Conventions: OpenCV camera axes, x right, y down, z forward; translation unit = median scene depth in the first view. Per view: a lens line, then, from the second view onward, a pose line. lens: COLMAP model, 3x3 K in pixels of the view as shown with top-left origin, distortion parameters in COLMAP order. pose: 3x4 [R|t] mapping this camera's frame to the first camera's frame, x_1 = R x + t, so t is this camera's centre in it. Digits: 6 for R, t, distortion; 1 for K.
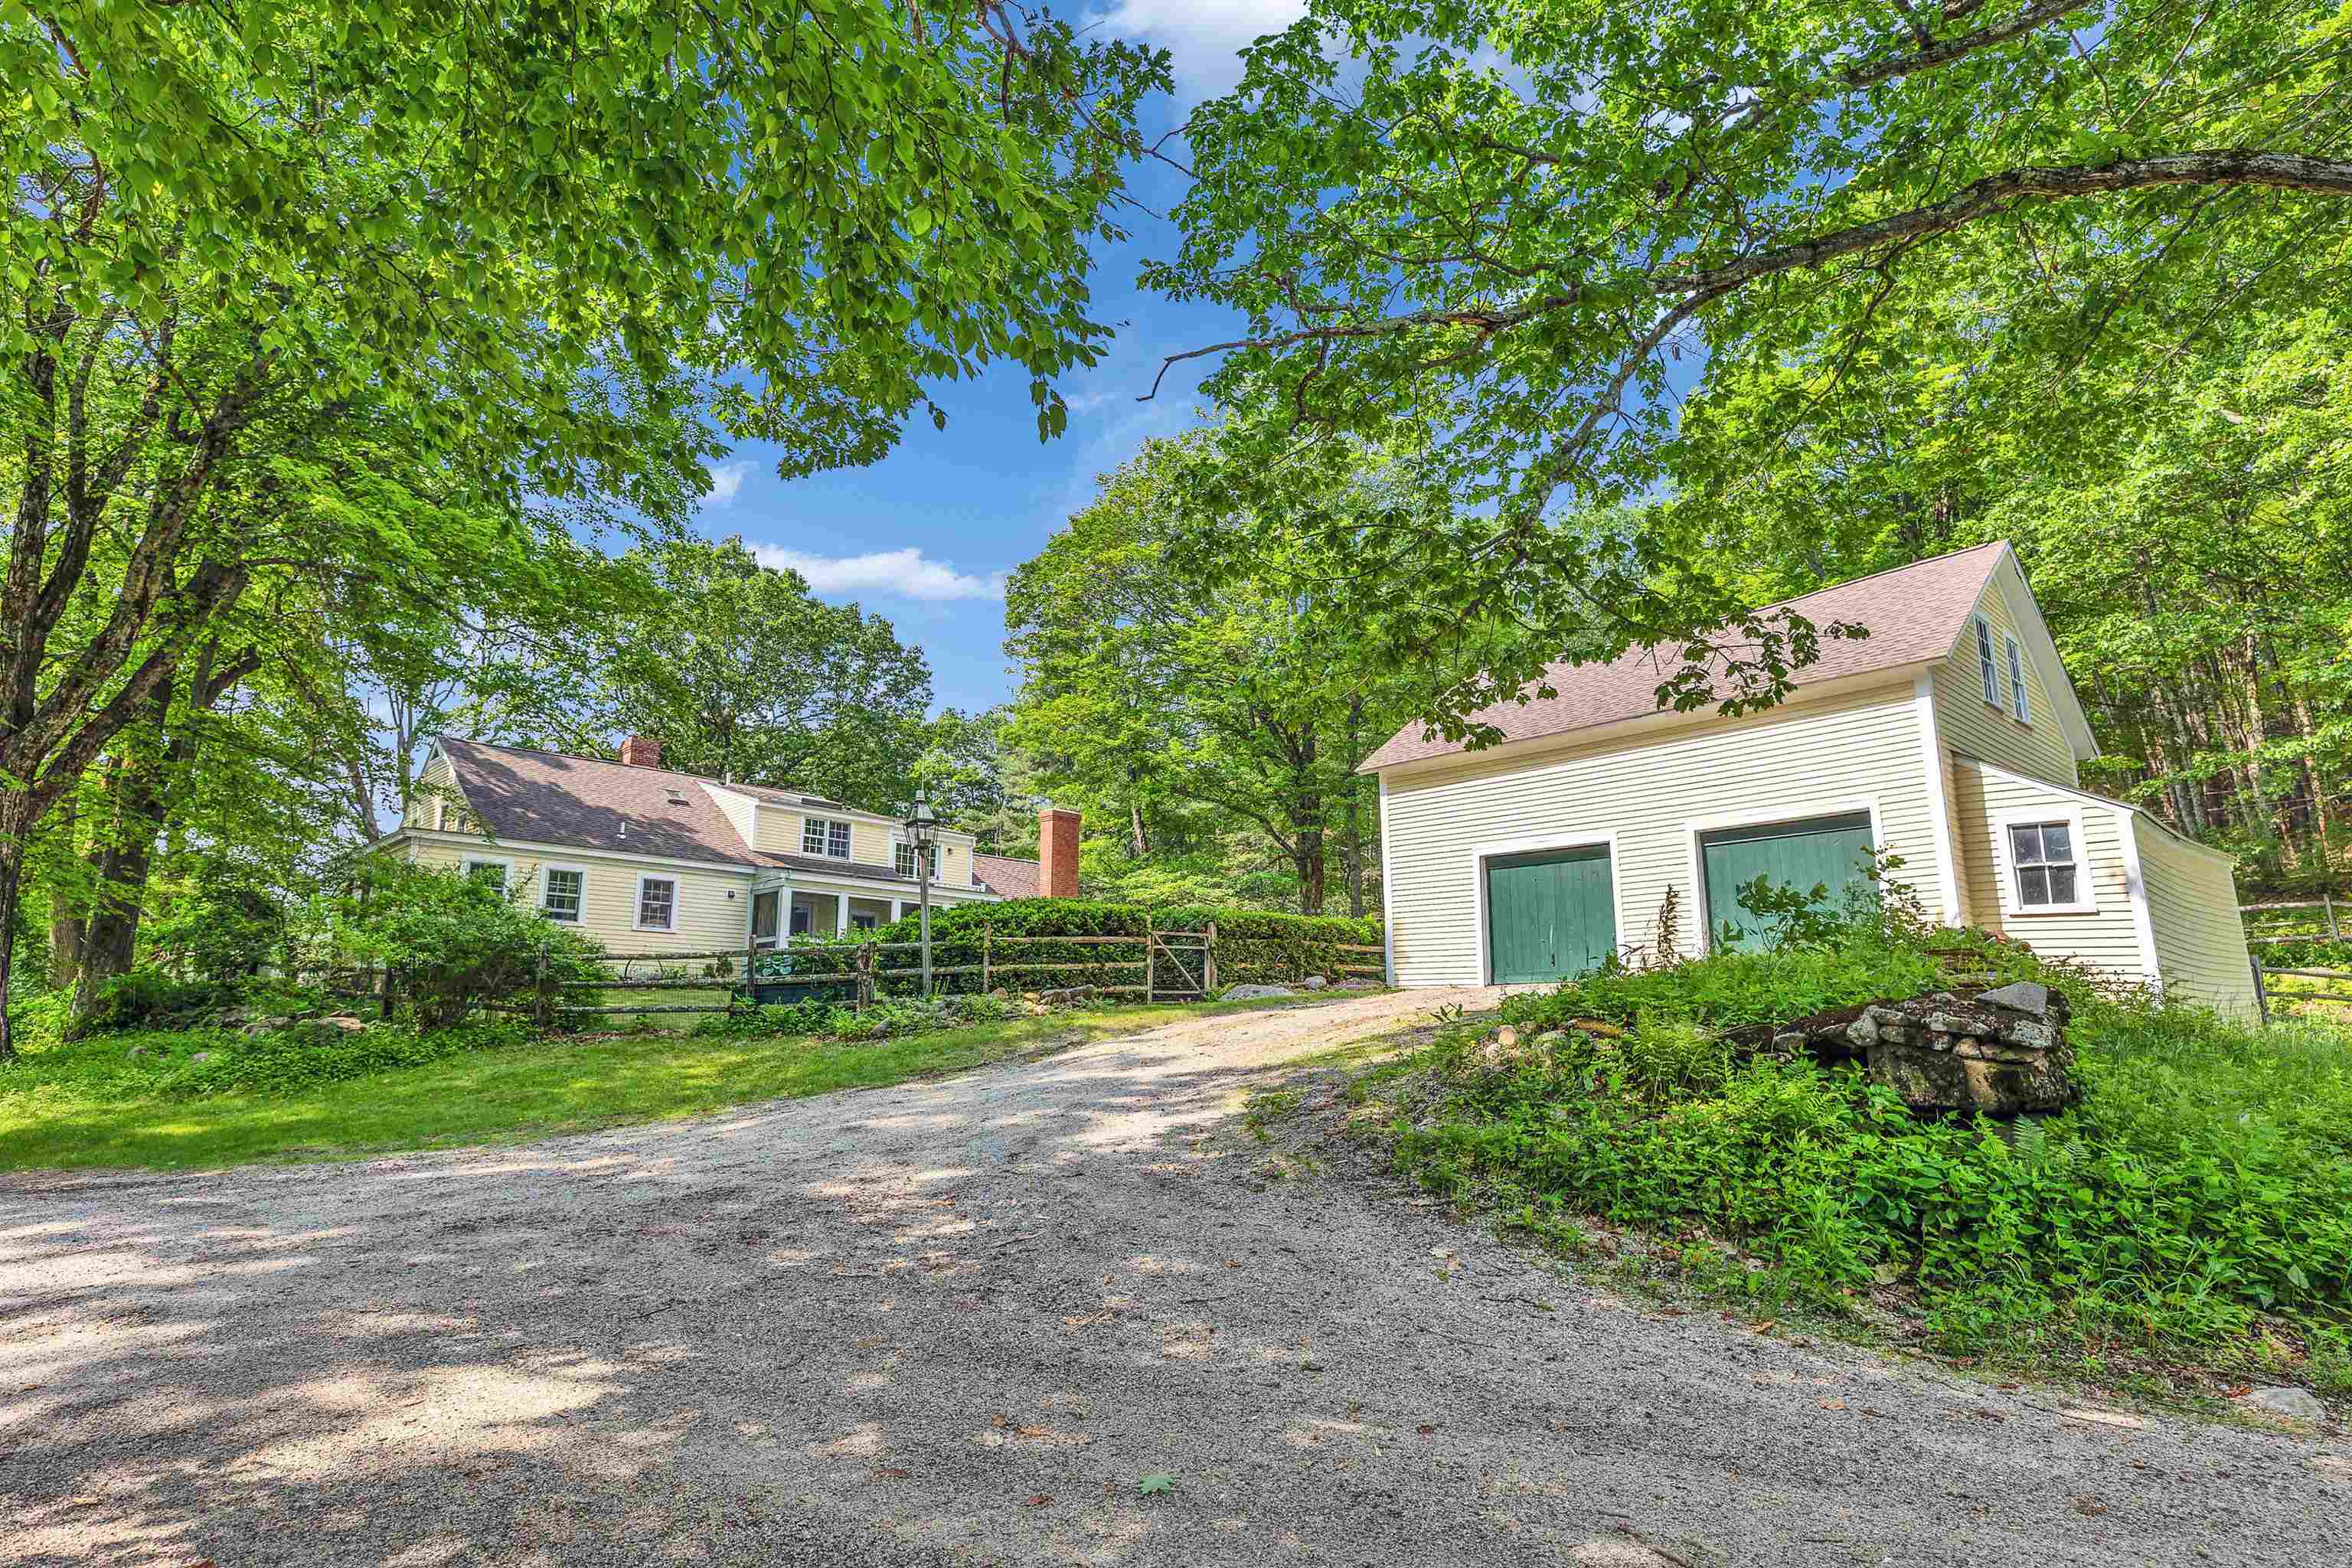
lens RADIAL K [[1311.7, 0, 1176.0], [0, 1311.7, 784.0], [0, 0, 1]] dist [0.000185, -0.000003]
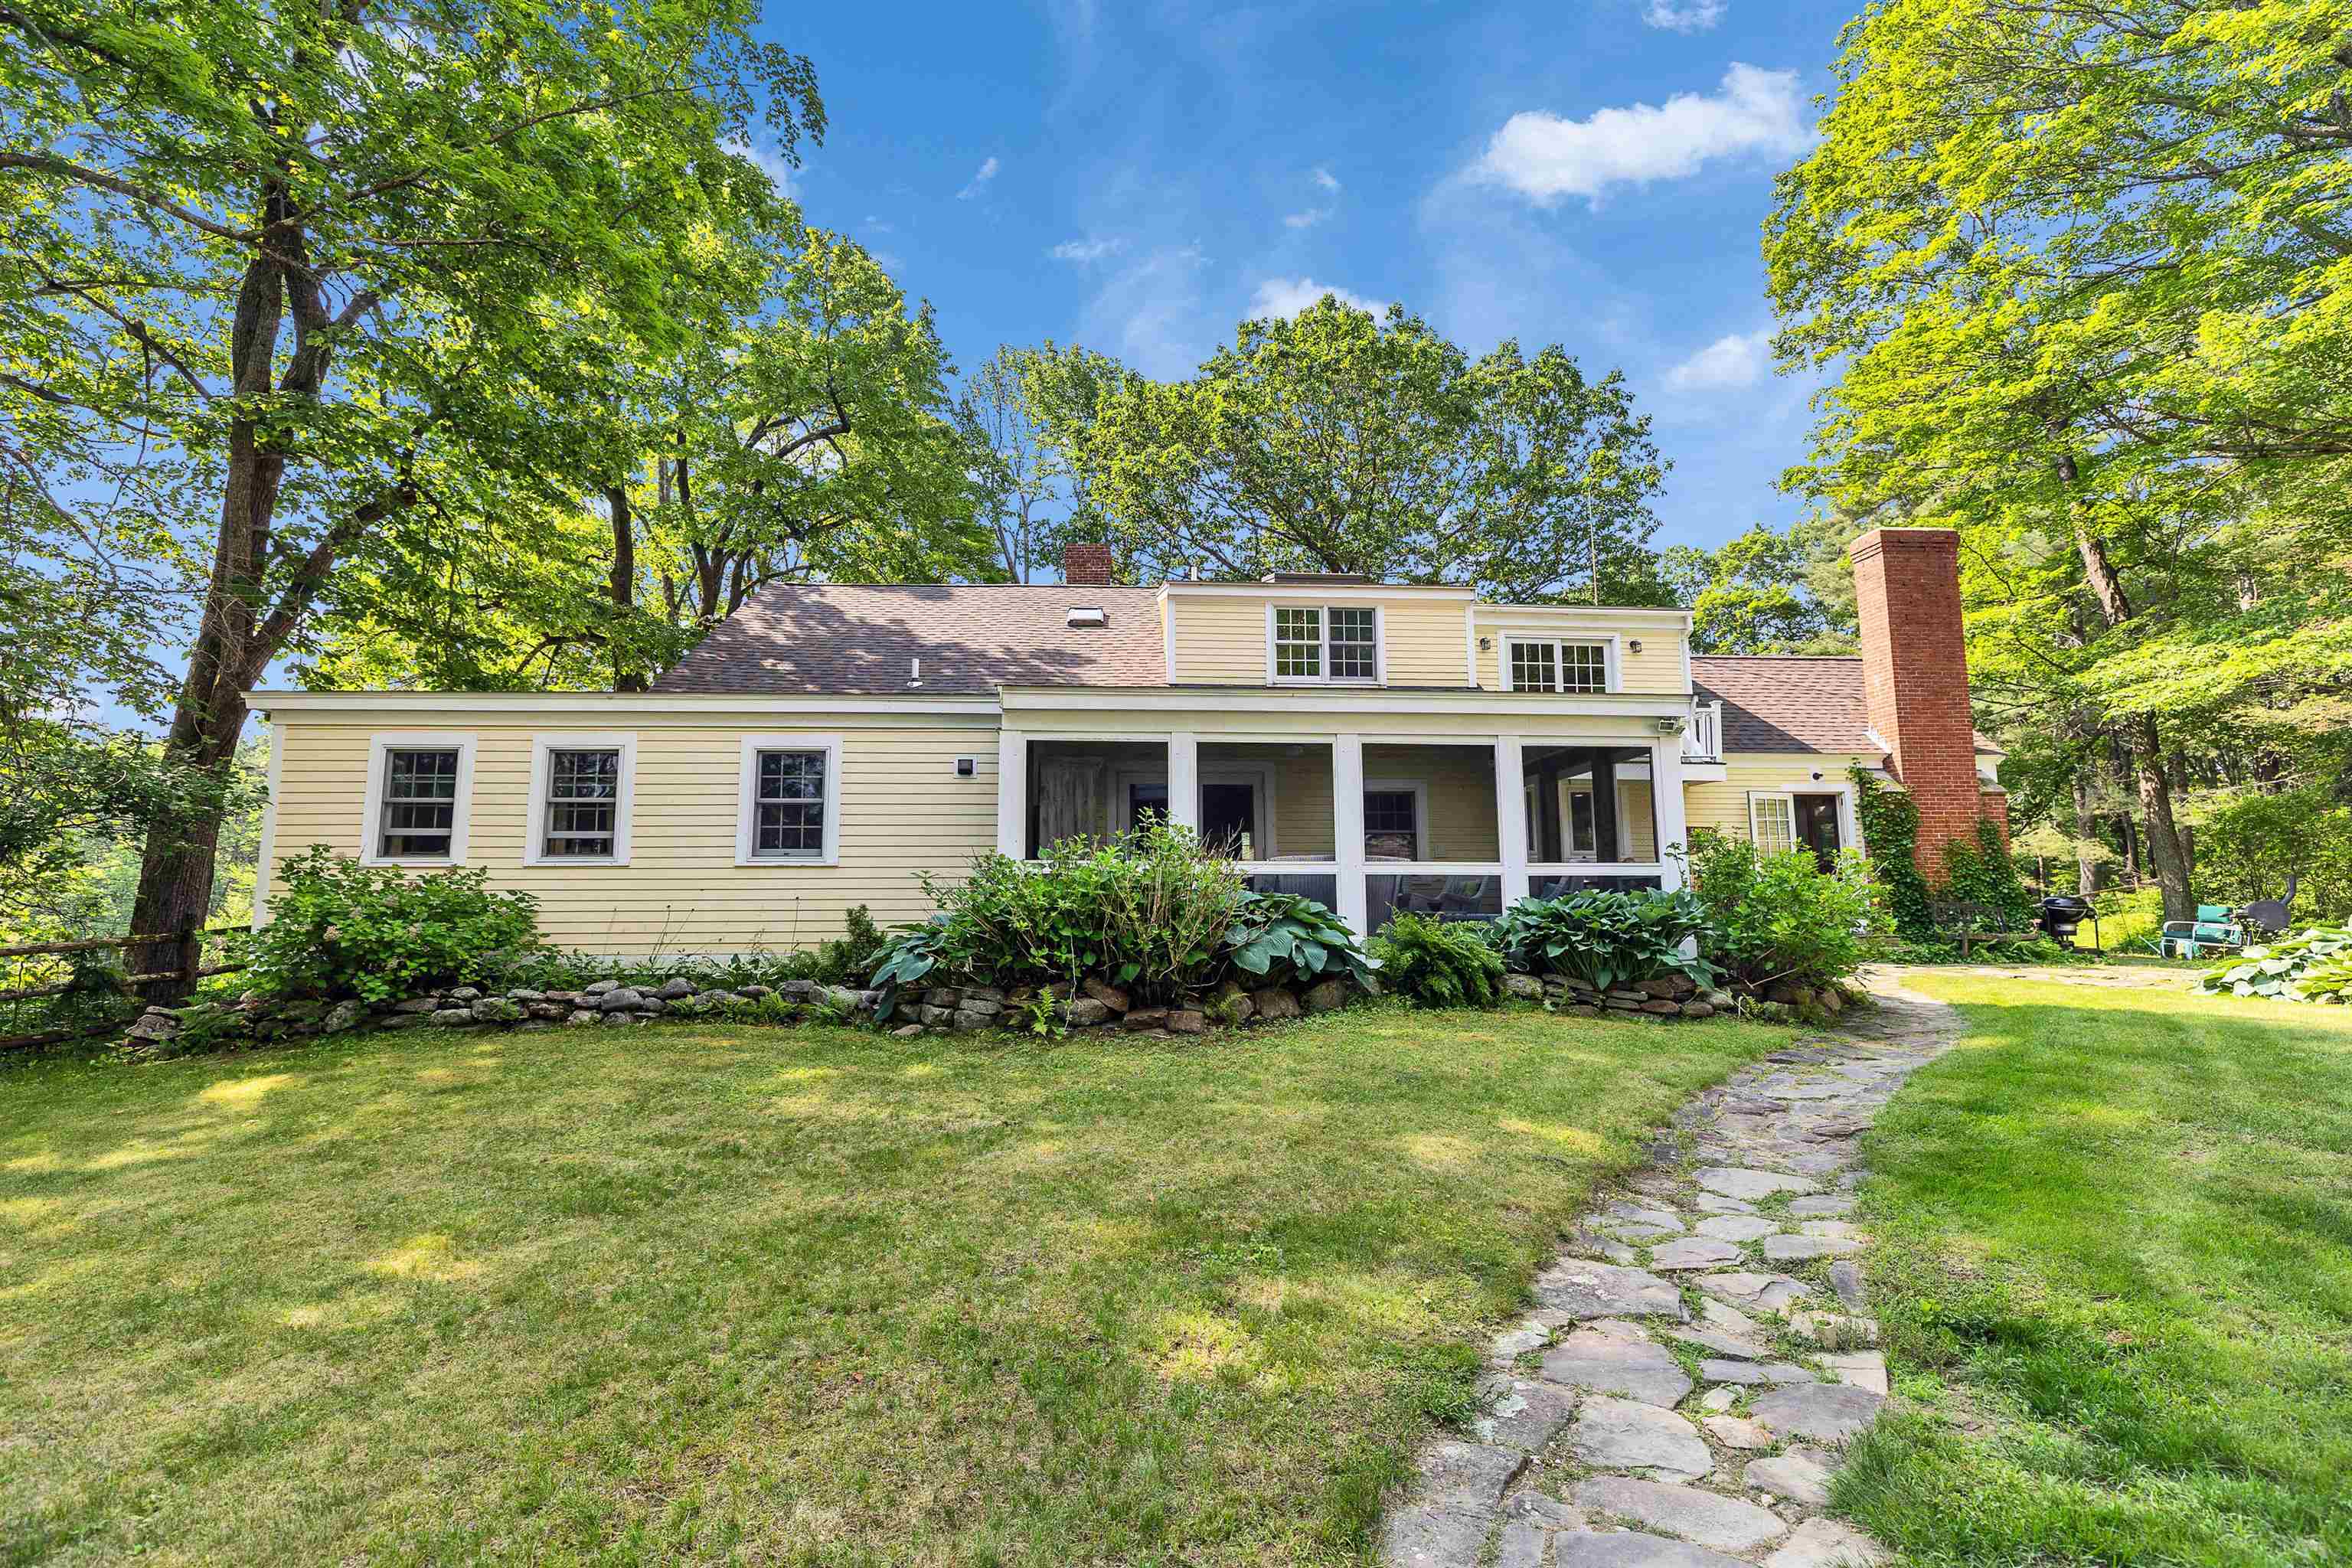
lens RADIAL K [[1073.0, 0, 1176.0], [0, 1073.0, 784.0], [0, 0, 1]] dist [0.000106, 0.000060]
pose [[0.751146, -0.090993, -0.653835, -0.049517], [0.141737, 0.989586, 0.025113, 0.075985], [0.644741, -0.111537, 0.756220, 0.655265]]
